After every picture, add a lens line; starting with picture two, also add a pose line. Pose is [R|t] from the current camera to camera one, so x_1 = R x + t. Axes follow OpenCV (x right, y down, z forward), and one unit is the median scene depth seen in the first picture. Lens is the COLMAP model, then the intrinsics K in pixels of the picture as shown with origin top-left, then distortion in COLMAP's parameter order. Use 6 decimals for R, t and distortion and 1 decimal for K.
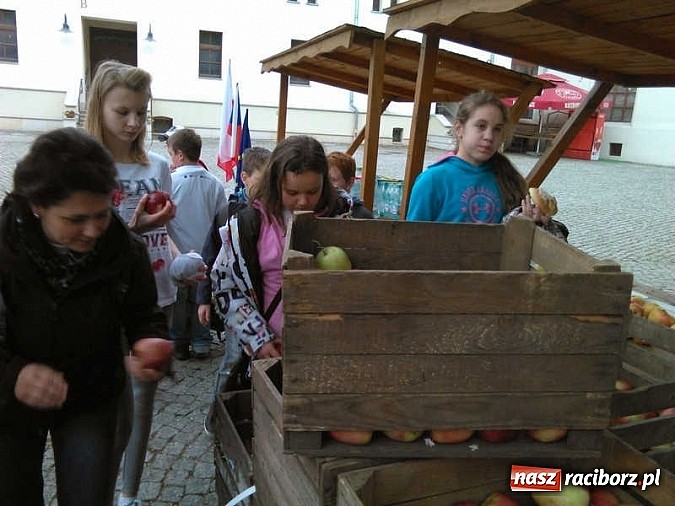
lens RADIAL K [[582.5, 0, 335.9], [0, 582.5, 254.9], [0, 0, 1]] dist [-0.053611, 0.070815]
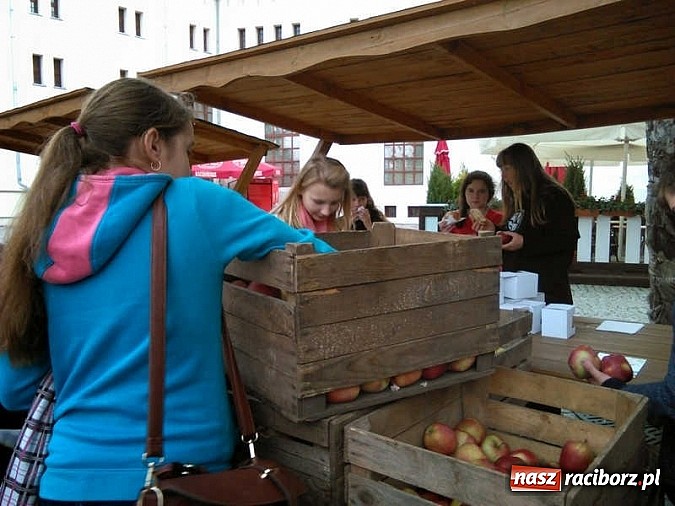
lens RADIAL K [[592.5, 0, 337.5], [0, 592.5, 253.0], [0, 0, 1]] dist [-0.039718, 0.007633]
pose [[0.860346, -0.101715, 0.499458, -0.144411], [0.164192, 0.982960, -0.082648, 0.031104], [-0.482541, 0.153113, 0.862387, -0.024266]]
